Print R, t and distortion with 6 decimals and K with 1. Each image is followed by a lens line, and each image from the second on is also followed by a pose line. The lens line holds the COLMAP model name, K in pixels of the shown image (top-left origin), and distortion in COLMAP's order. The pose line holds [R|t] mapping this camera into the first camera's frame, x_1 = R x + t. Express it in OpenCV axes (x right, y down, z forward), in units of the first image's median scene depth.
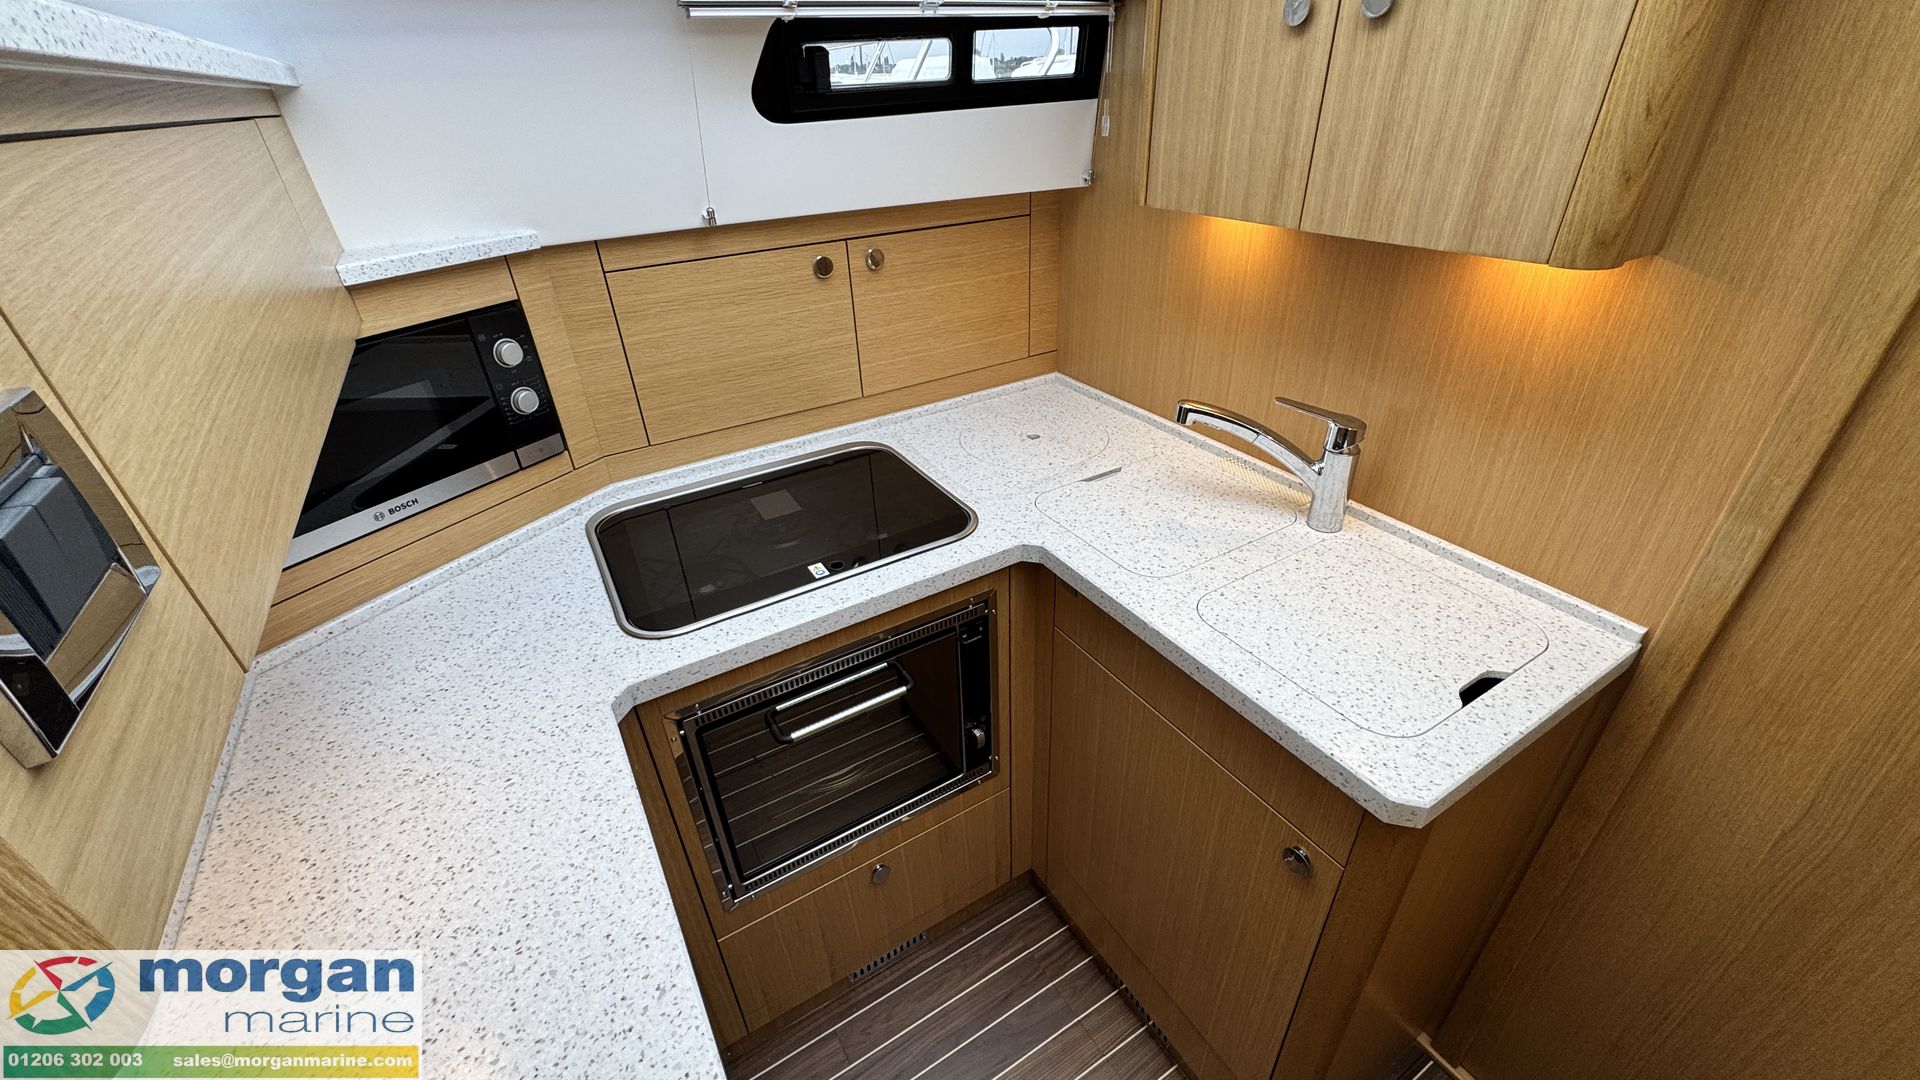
lens RADIAL K [[762.7, 0, 961.4], [0, 762.7, 538.0], [0, 0, 1]] dist [-0.002691, 0.000080]
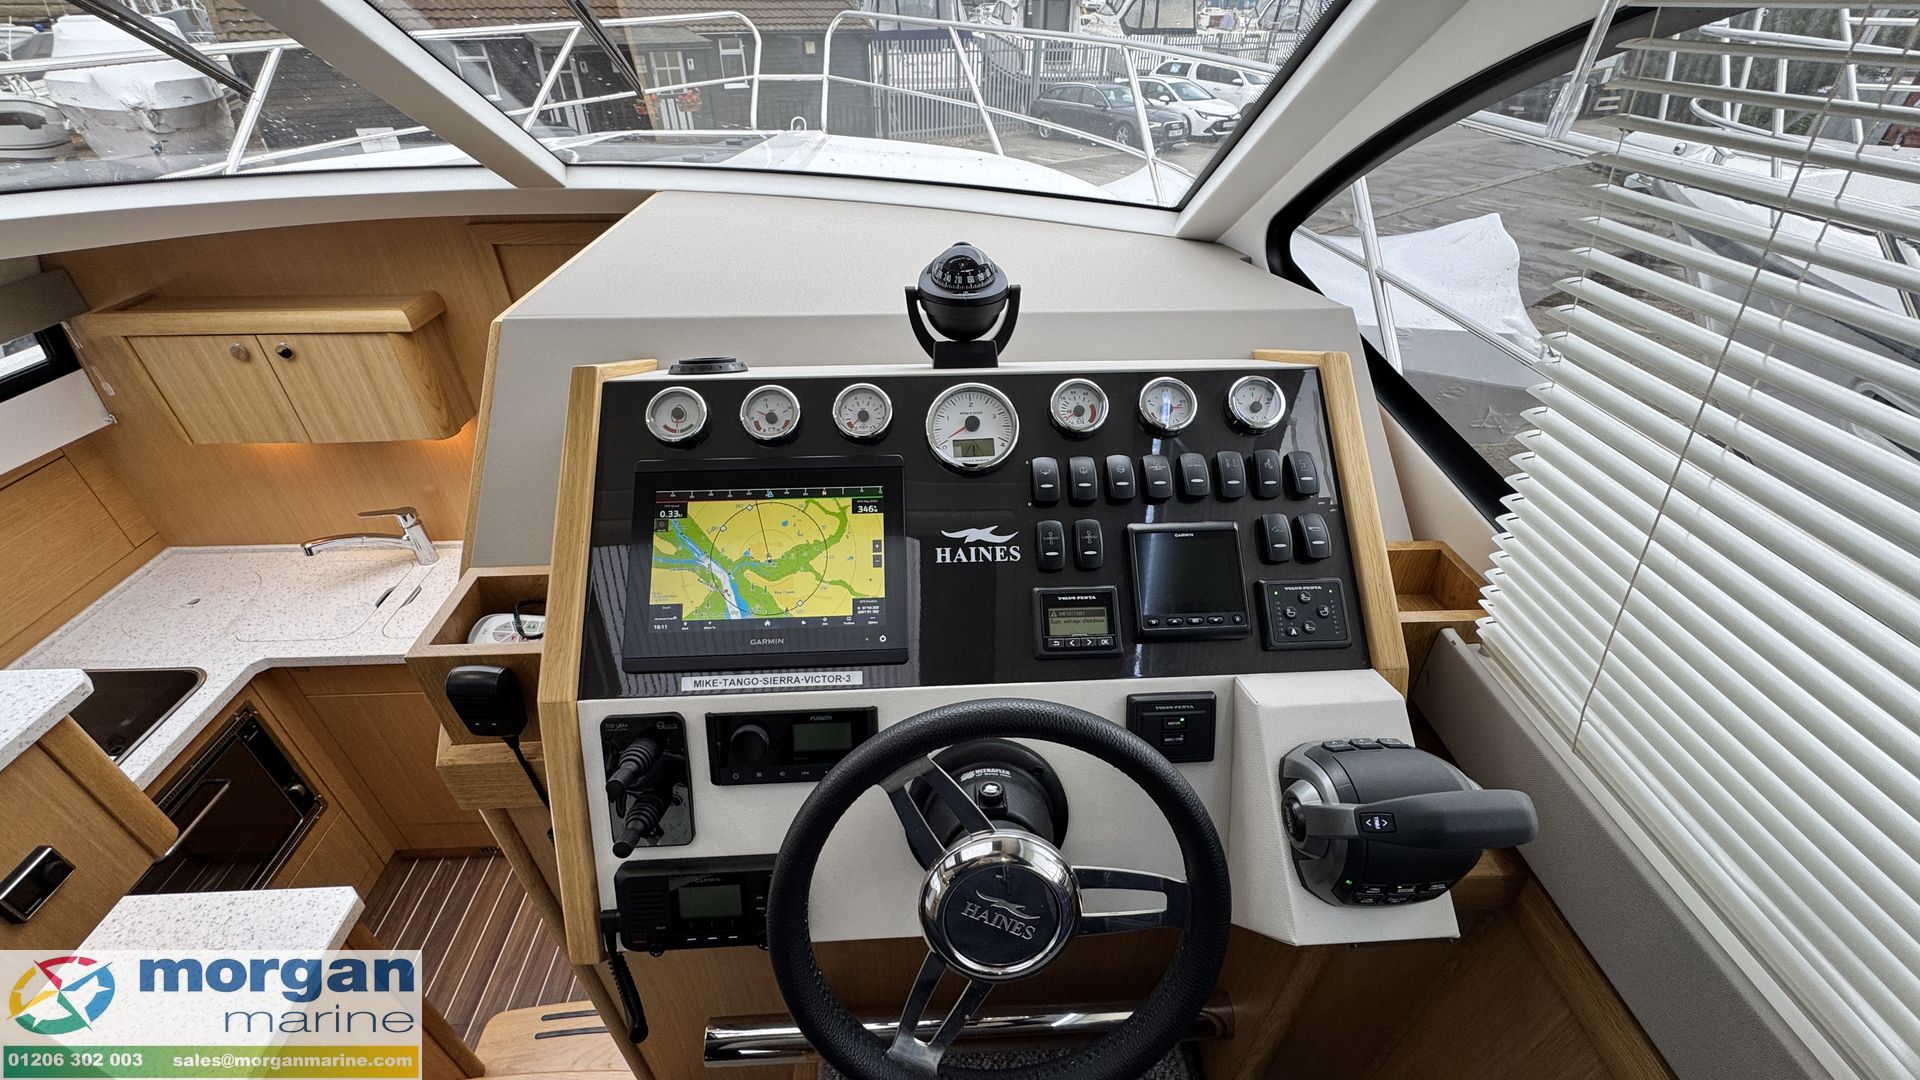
lens RADIAL K [[765.4, 0, 960.1], [0, 765.4, 537.1], [0, 0, 1]] dist [-0.004311, 0.000106]
pose [[0.475316, -0.472858, 0.741943, -0.285510], [0.433709, 0.859643, 0.270021, -0.008194], [-0.765488, 0.193442, 0.613685, -1.228340]]
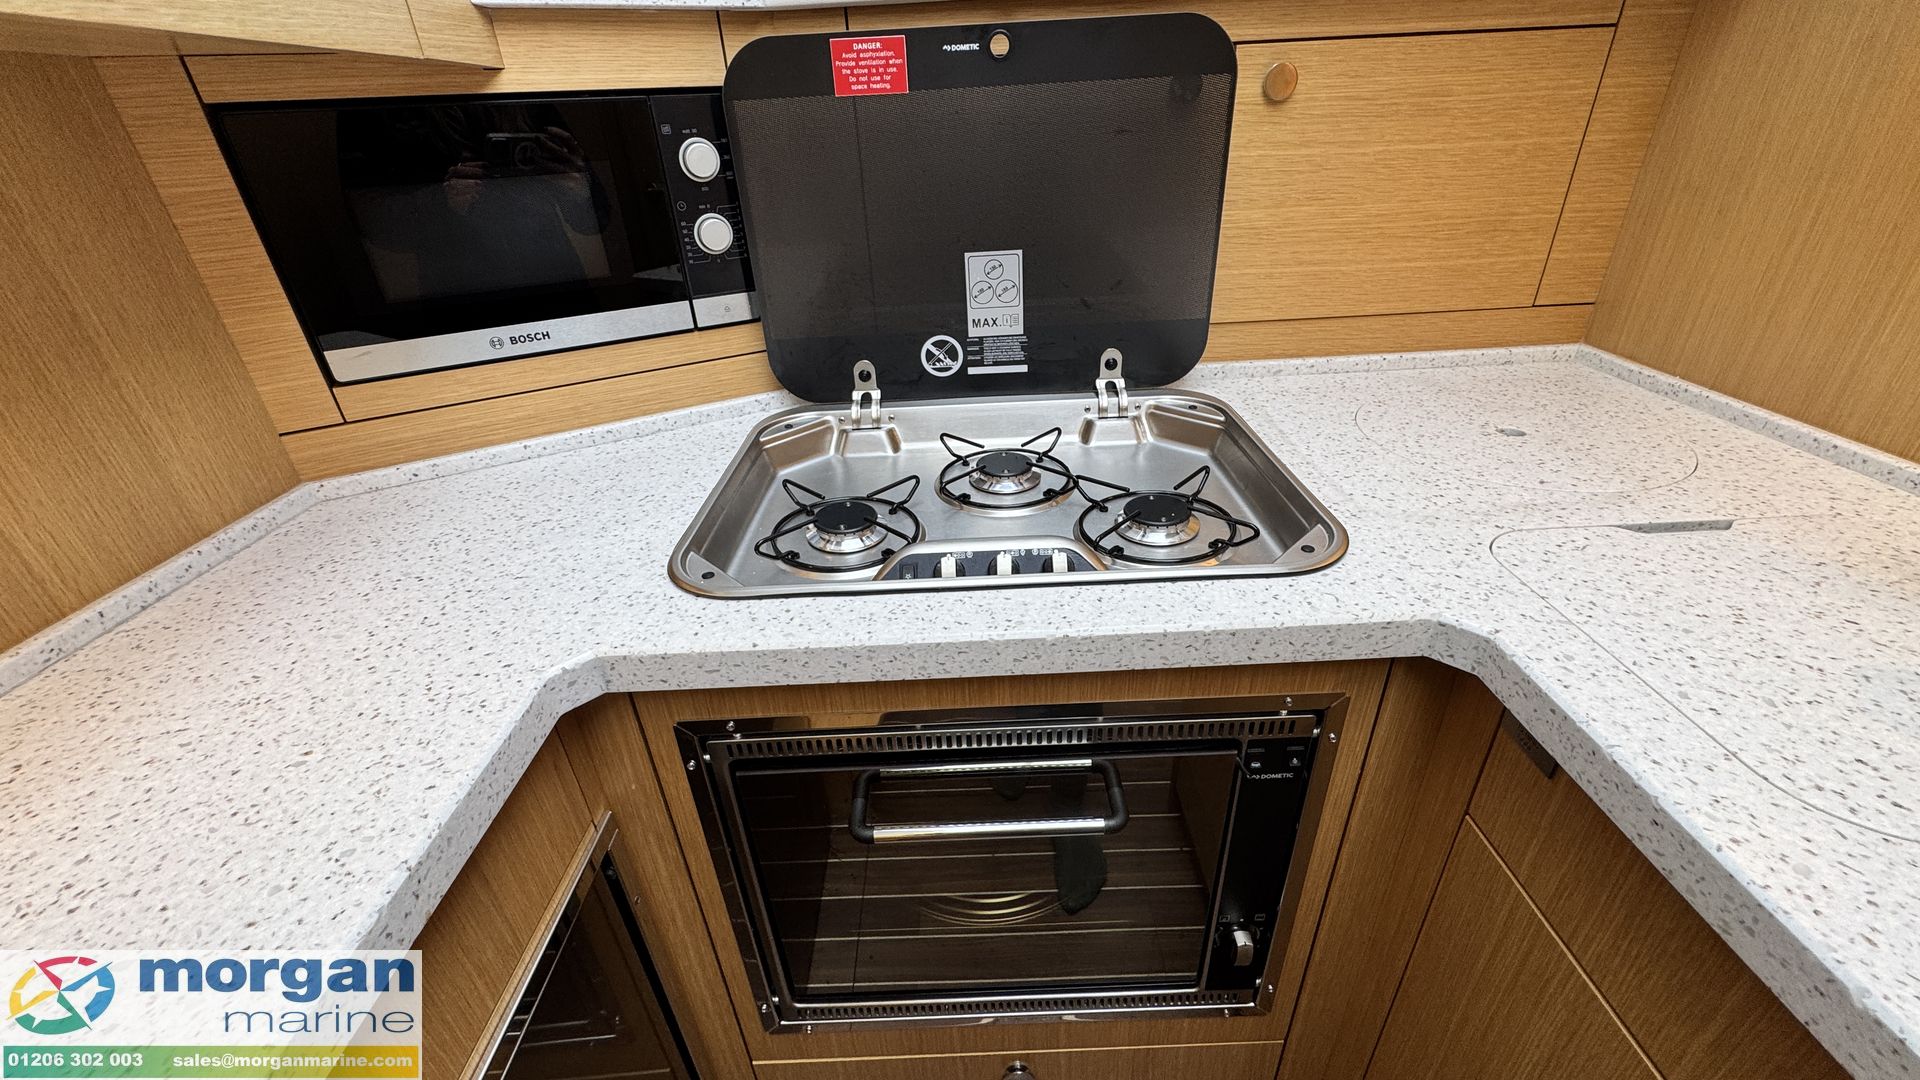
lens RADIAL K [[765.1, 0, 960.6], [0, 765.1, 537.9], [0, 0, 1]] dist [-0.003286, 0.000097]
pose [[0.860470, 0.240242, -0.449304, 0.029799], [-0.248229, 0.967787, 0.042086, 0.012391], [0.444942, 0.075317, 0.892387, 0.497229]]
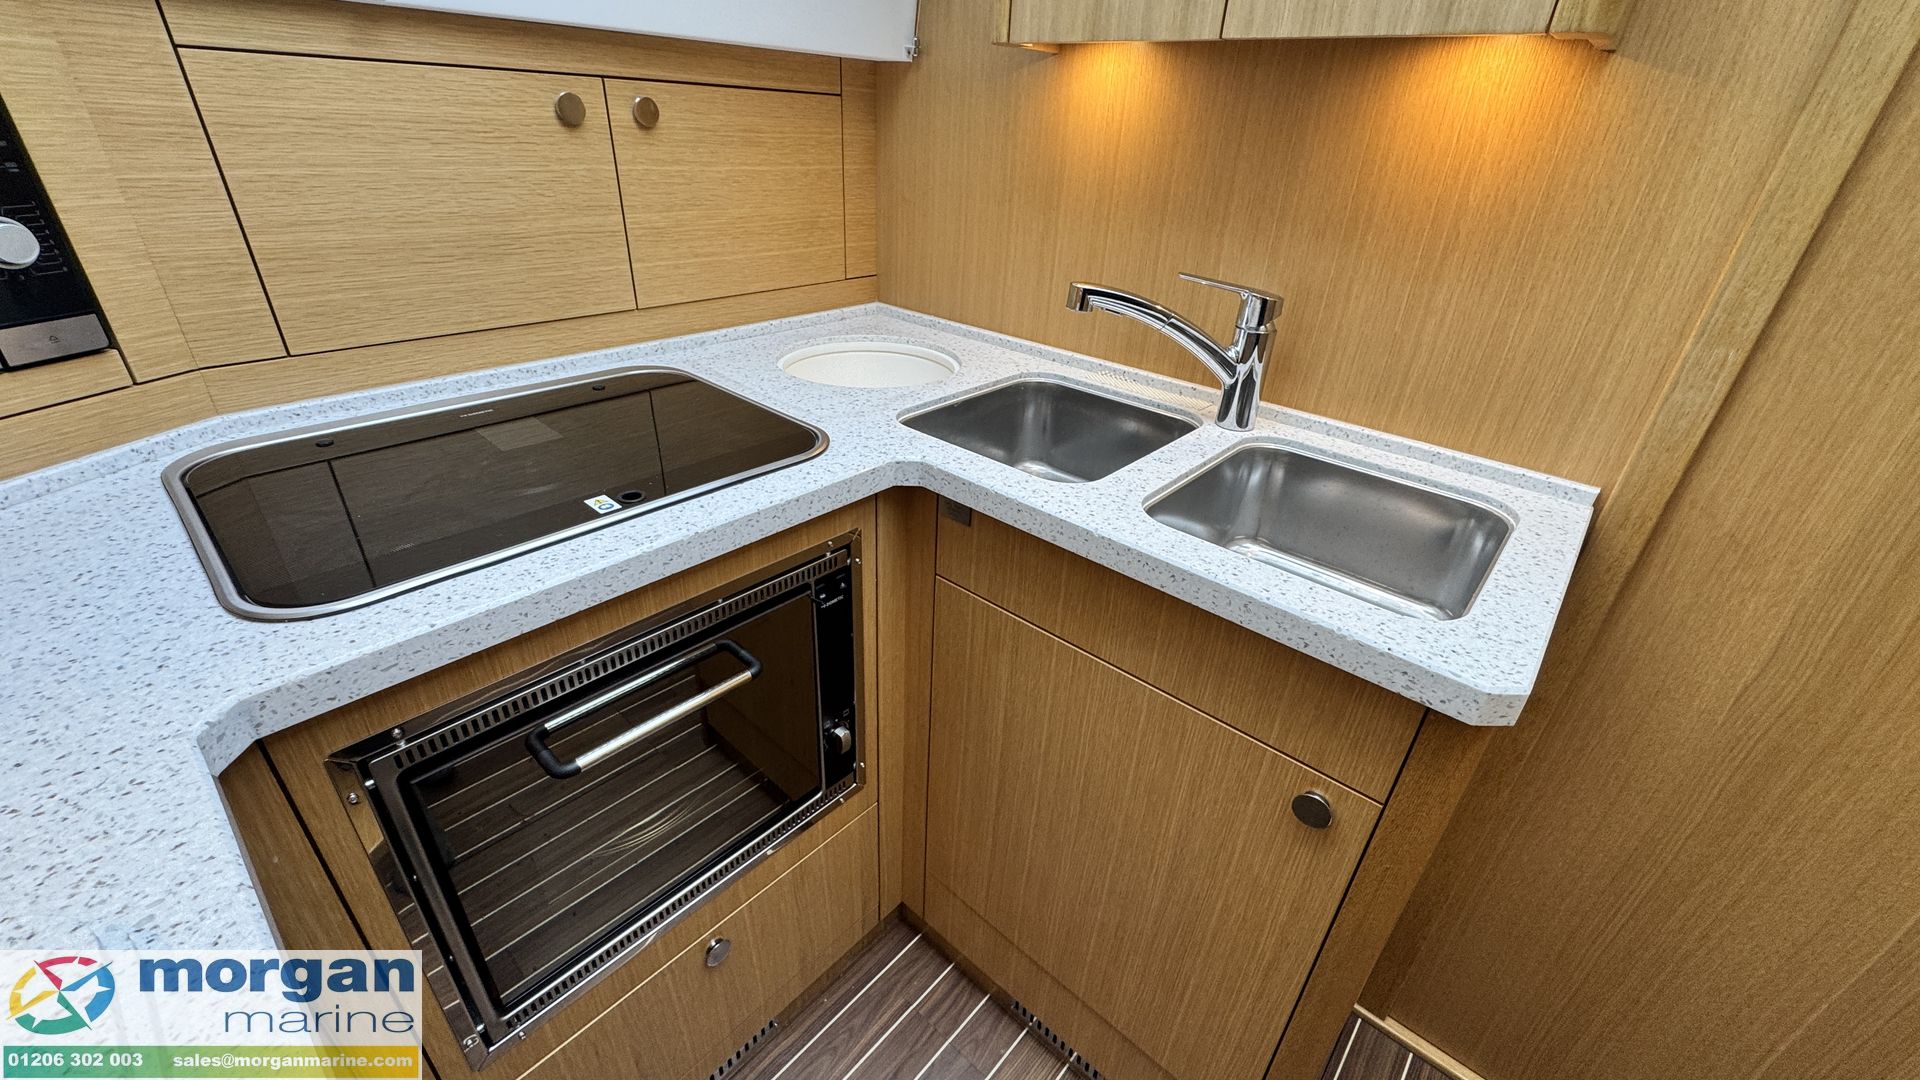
lens RADIAL K [[765.1, 0, 960.6], [0, 765.1, 537.9], [0, 0, 1]] dist [-0.003286, 0.000097]
pose [[0.951885, -0.071306, 0.298045, -0.092355], [0.082761, 0.996231, -0.025973, 0.112887], [-0.295070, 0.049390, 0.954198, 0.284806]]
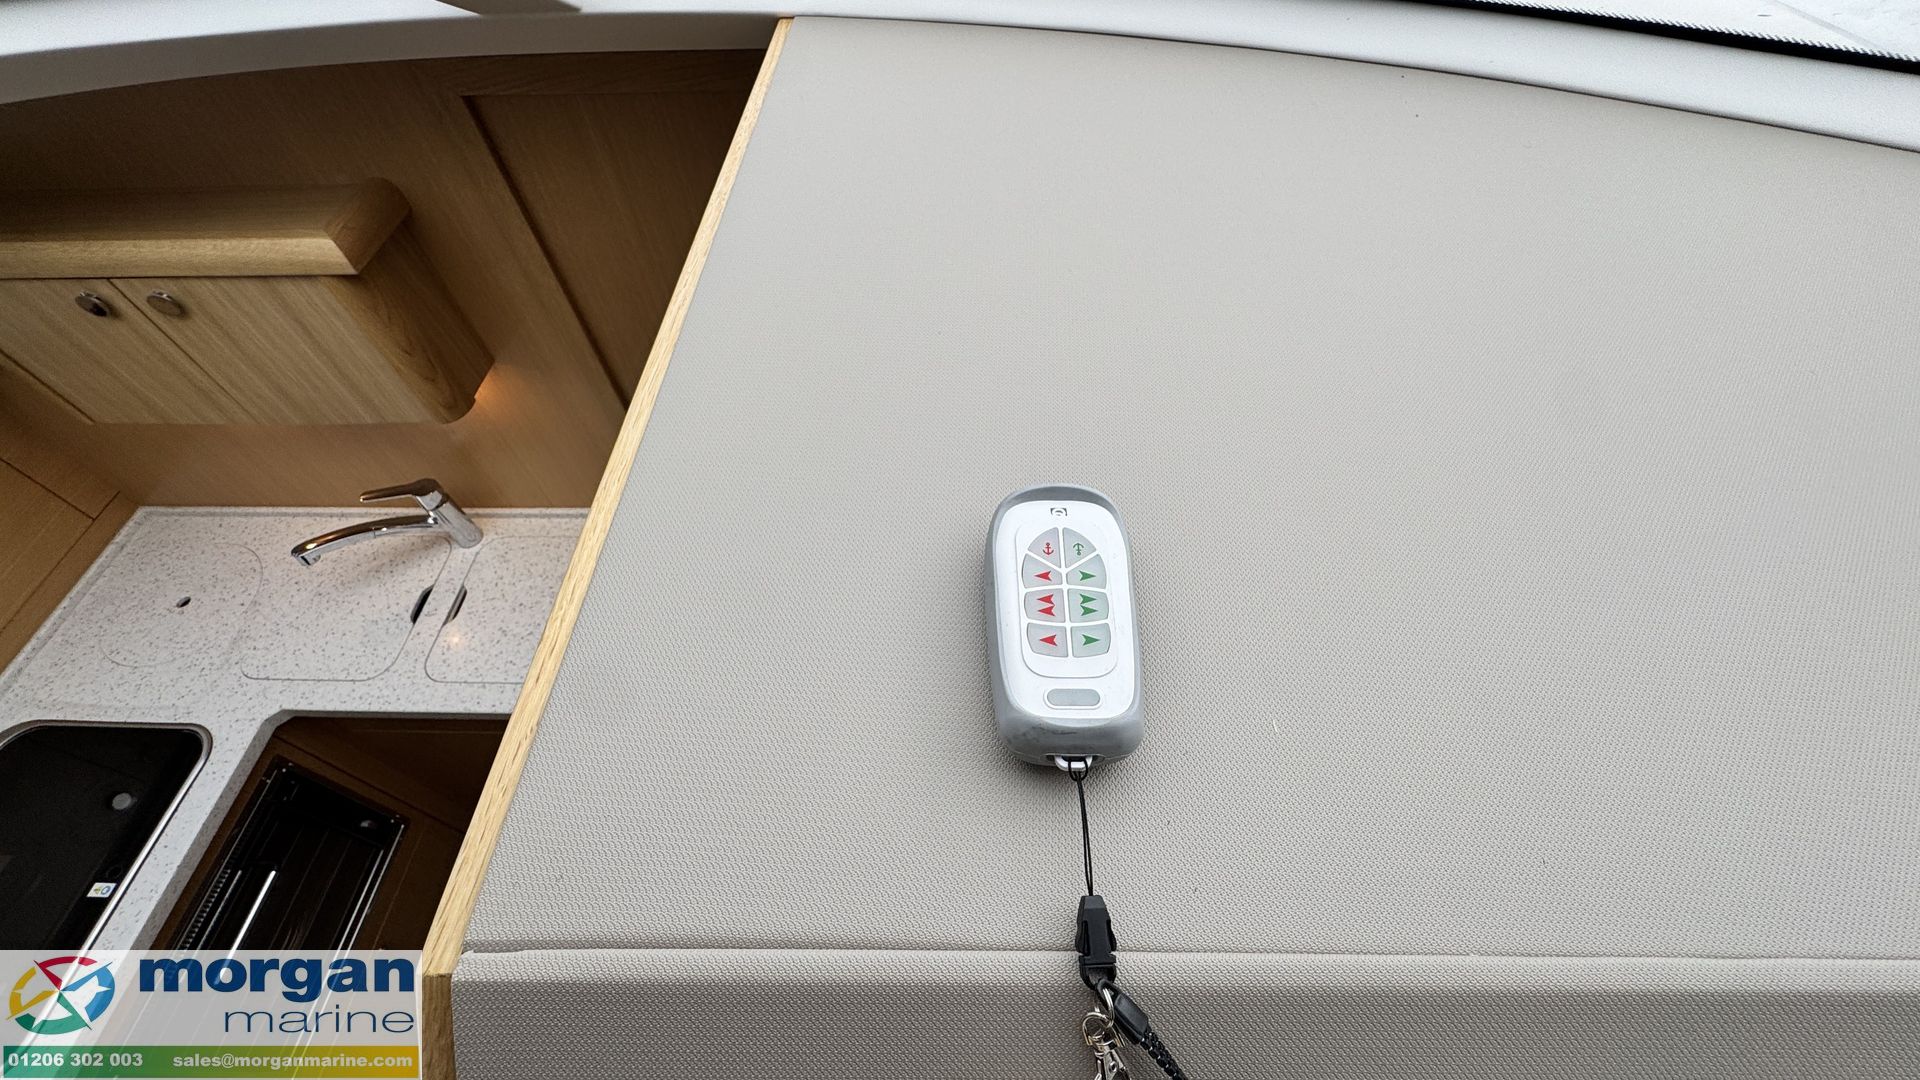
lens RADIAL K [[776.1, 0, 962.5], [0, 776.1, 535.2], [0, 0, 1]] dist [-0.002485, -0.000500]
pose [[0.540033, -0.664775, 0.516177, 0.248961], [0.443519, 0.746007, 0.496753, -0.342314], [-0.715301, -0.039329, 0.697709, -0.650724]]
